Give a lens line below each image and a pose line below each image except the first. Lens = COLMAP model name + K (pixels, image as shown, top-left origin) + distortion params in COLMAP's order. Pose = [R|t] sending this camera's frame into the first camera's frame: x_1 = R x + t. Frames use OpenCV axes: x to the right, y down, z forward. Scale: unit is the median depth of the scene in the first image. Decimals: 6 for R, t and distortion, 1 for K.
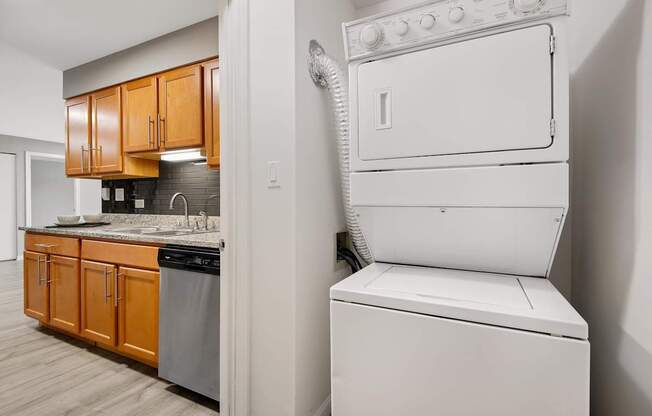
lens RADIAL K [[299.8, 0, 337.5], [0, 299.8, 203.8], [0, 0, 1]] dist [0.002262, 0.000309]
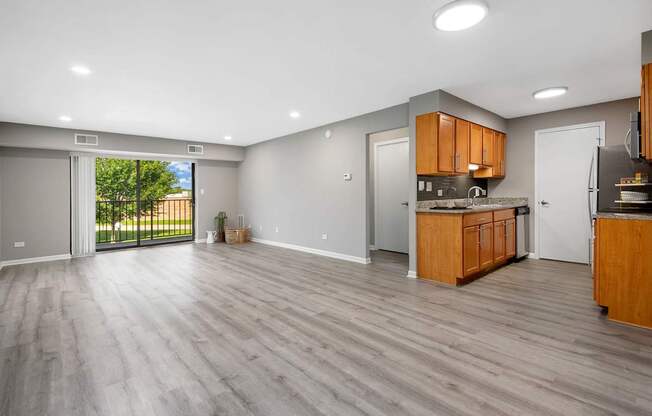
lens RADIAL K [[299.8, 0, 337.5], [0, 299.8, 203.8], [0, 0, 1]] dist [0.002262, 0.000309]
pose [[0.365513, -0.039880, 0.929952, -2.287785], [0.016944, 0.999201, 0.036190, -0.008812], [-0.930652, 0.002530, 0.365896, 0.952554]]
